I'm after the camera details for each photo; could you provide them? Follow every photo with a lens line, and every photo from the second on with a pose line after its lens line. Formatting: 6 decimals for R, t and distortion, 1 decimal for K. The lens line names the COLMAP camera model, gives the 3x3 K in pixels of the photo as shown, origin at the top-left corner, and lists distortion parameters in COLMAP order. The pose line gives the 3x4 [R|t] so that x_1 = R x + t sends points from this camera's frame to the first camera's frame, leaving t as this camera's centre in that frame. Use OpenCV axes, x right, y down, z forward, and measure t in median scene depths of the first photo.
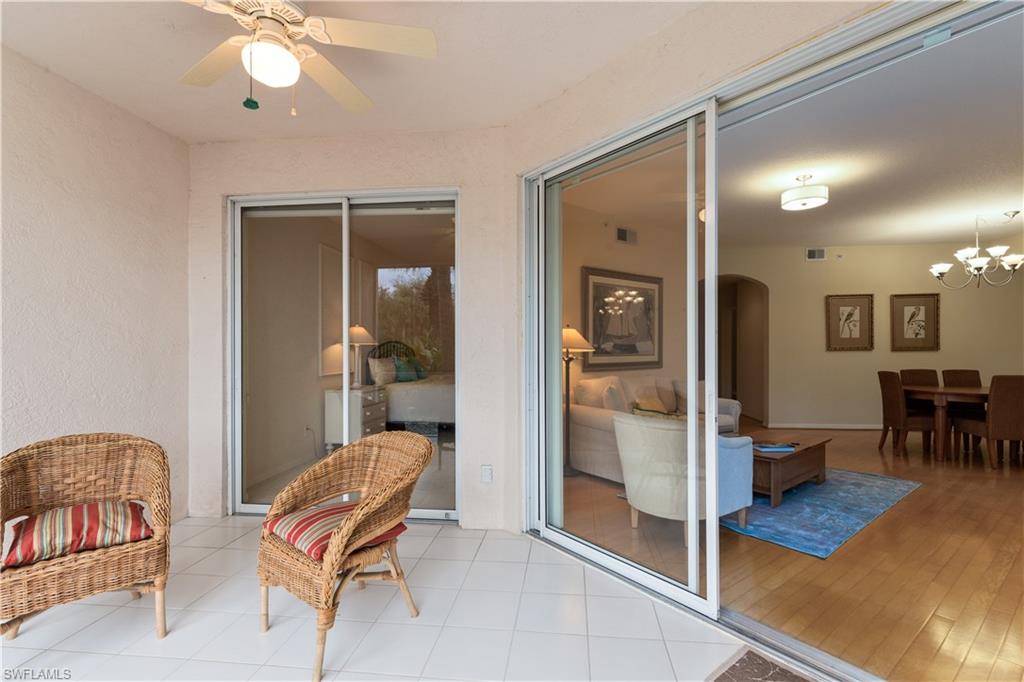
lens RADIAL K [[464.1, 0, 516.4], [0, 464.1, 348.0], [0, 0, 1]] dist [0.014142, -0.002698]
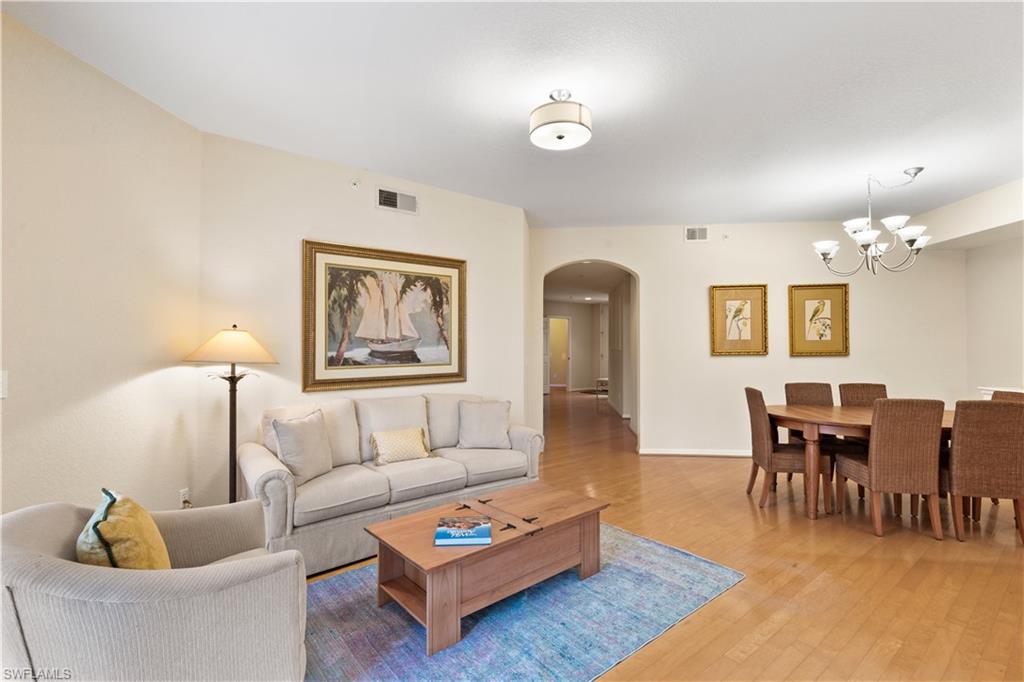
lens RADIAL K [[464.1, 0, 514.3], [0, 464.1, 338.0], [0, 0, 1]] dist [0.014142, -0.002698]
pose [[0.999928, 0.000279, 0.011999, 0.381311], [-0.000122, 0.999915, -0.013010, -0.017134], [-0.012002, 0.013008, 0.999843, 0.256409]]
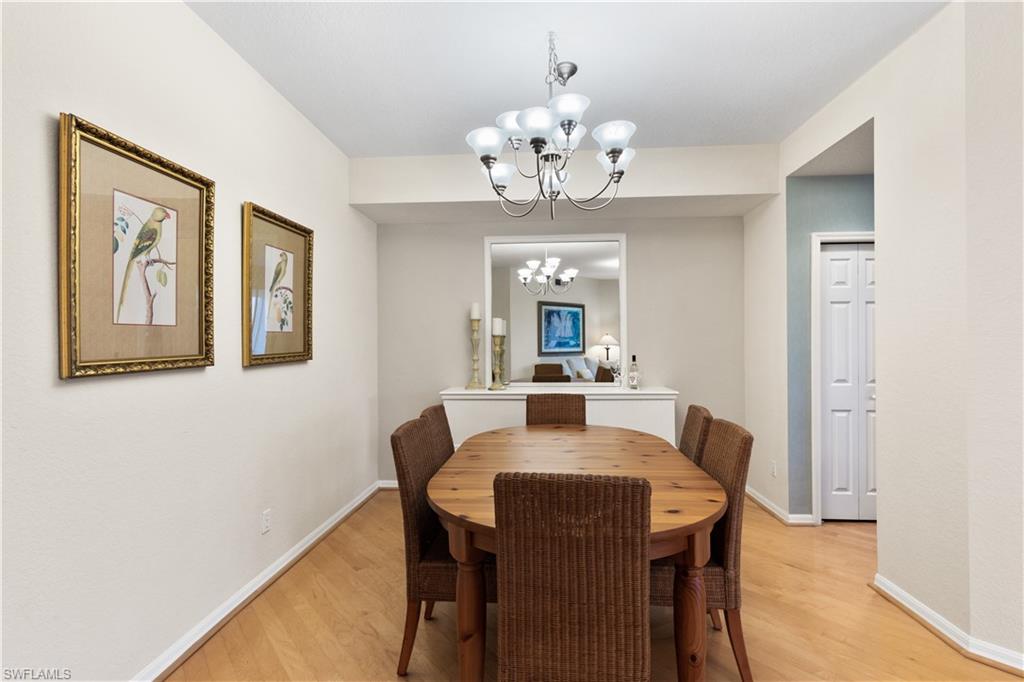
lens RADIAL K [[464.1, 0, 518.4], [0, 464.1, 340.3], [0, 0, 1]] dist [0.014142, -0.002698]
pose [[-0.066873, 0.003991, 0.997753, 0.526044], [0.005339, 0.999979, -0.003642, -0.013897], [-0.997747, 0.005083, -0.066893, 0.959234]]
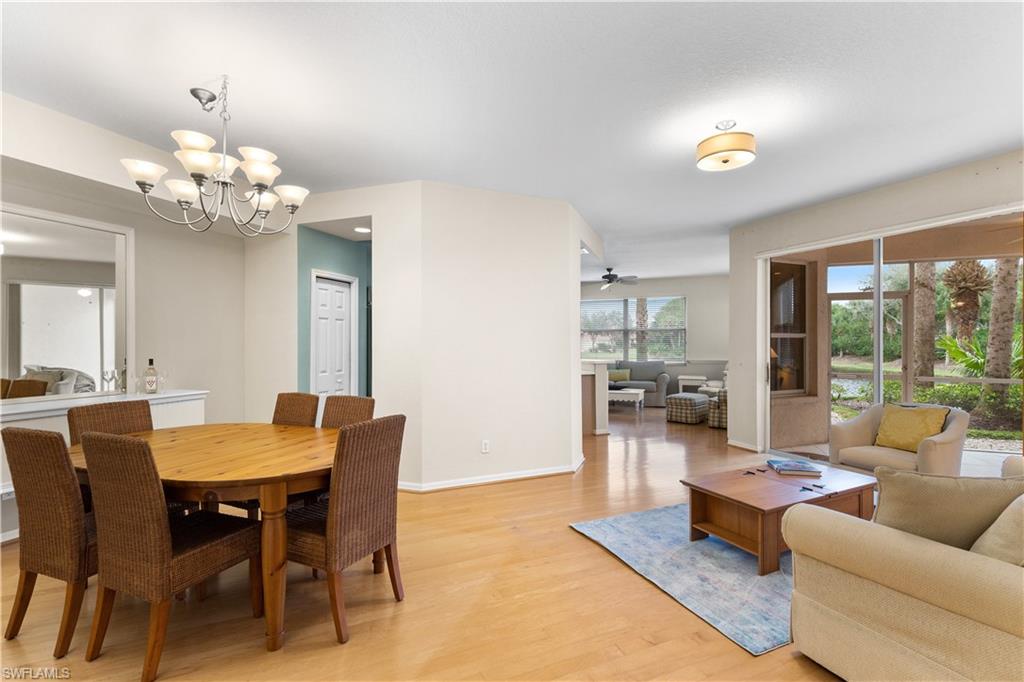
lens RADIAL K [[464.1, 0, 514.3], [0, 464.1, 339.2], [0, 0, 1]] dist [0.014142, -0.002698]
pose [[-0.971368, 0.003475, 0.237554, 0.537067], [0.001695, 0.999969, -0.007698, -0.015546], [-0.237573, -0.007075, -0.971344, 1.262372]]
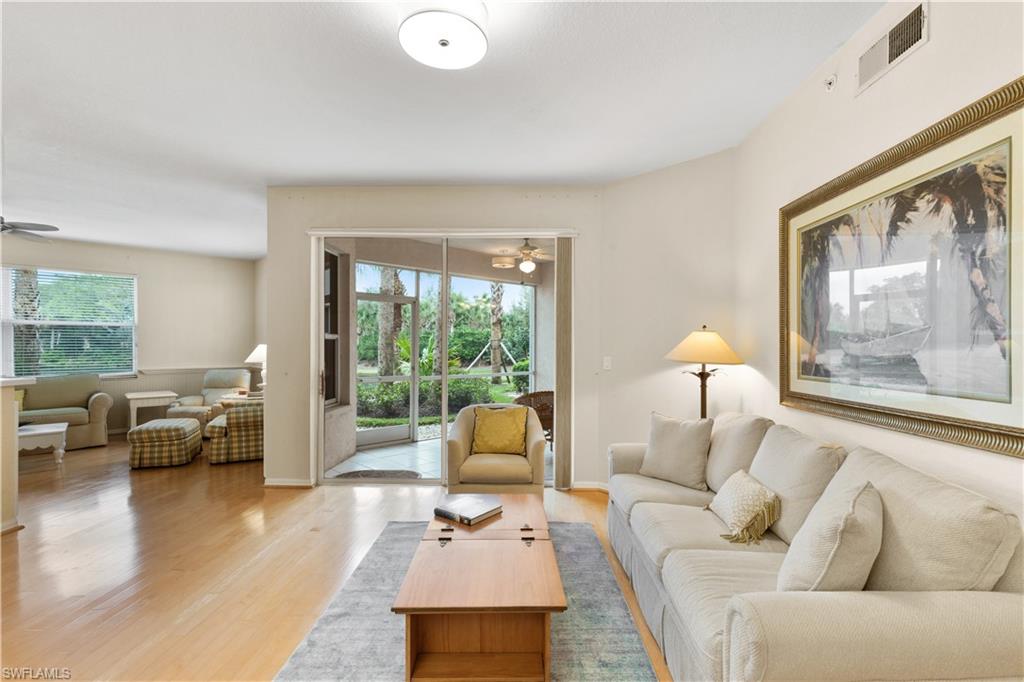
lens RADIAL K [[464.1, 0, 517.7], [0, 464.1, 350.5], [0, 0, 1]] dist [0.014142, -0.002698]
pose [[-0.628515, 0.006629, -0.777769, 0.644380], [-0.002111, 0.999945, 0.010228, -0.014041], [0.777795, 0.008070, -0.628466, 0.935486]]
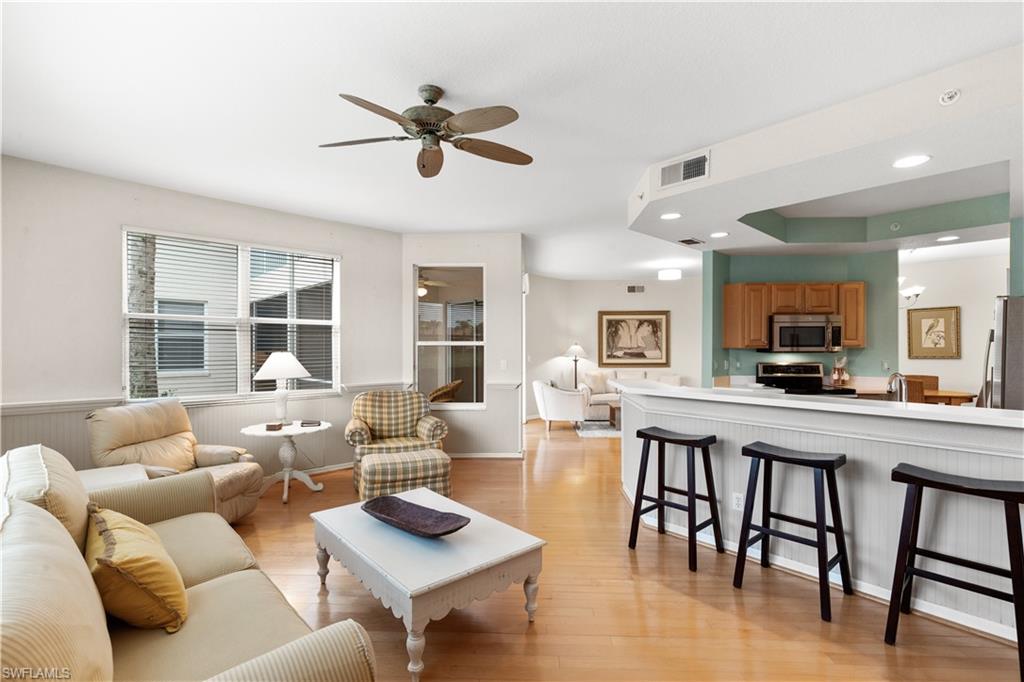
lens RADIAL K [[464.1, 0, 519.7], [0, 464.1, 348.3], [0, 0, 1]] dist [0.014142, -0.002698]
pose [[0.770027, -0.000065, -0.638011, 0.929429], [-0.001200, 0.999998, -0.001551, -0.018791], [0.638010, 0.001960, 0.770025, -0.550163]]
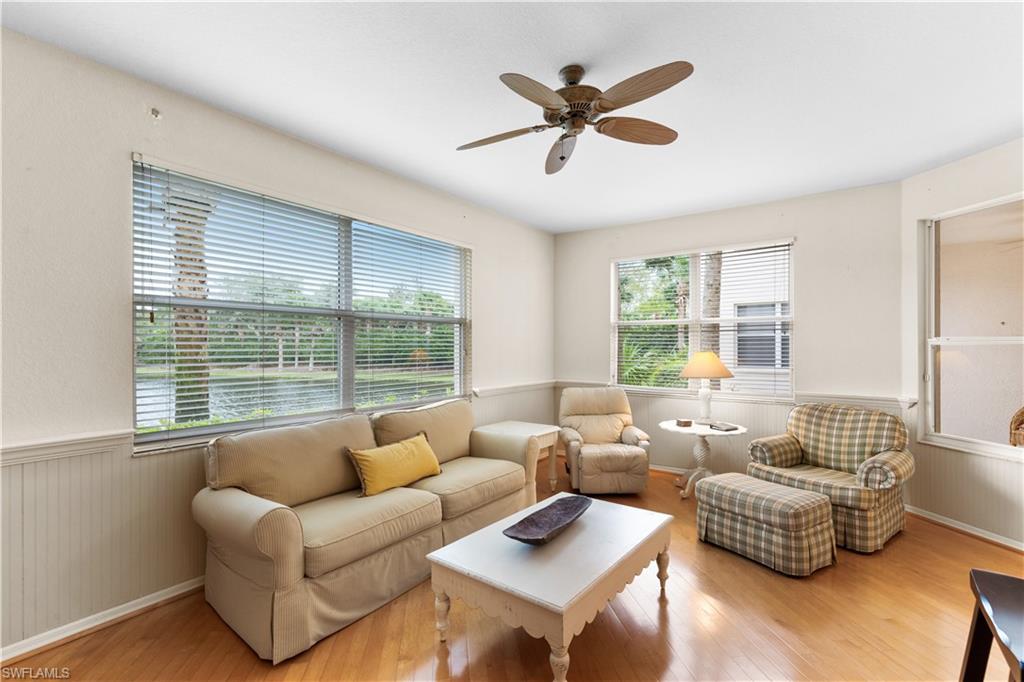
lens RADIAL K [[464.1, 0, 515.4], [0, 464.1, 342.7], [0, 0, 1]] dist [0.014142, -0.002698]
pose [[-0.475279, -0.007865, -0.879800, 0.967215], [-0.001312, 0.999965, -0.008231, -0.021365], [0.879834, -0.002757, -0.475273, -0.134035]]
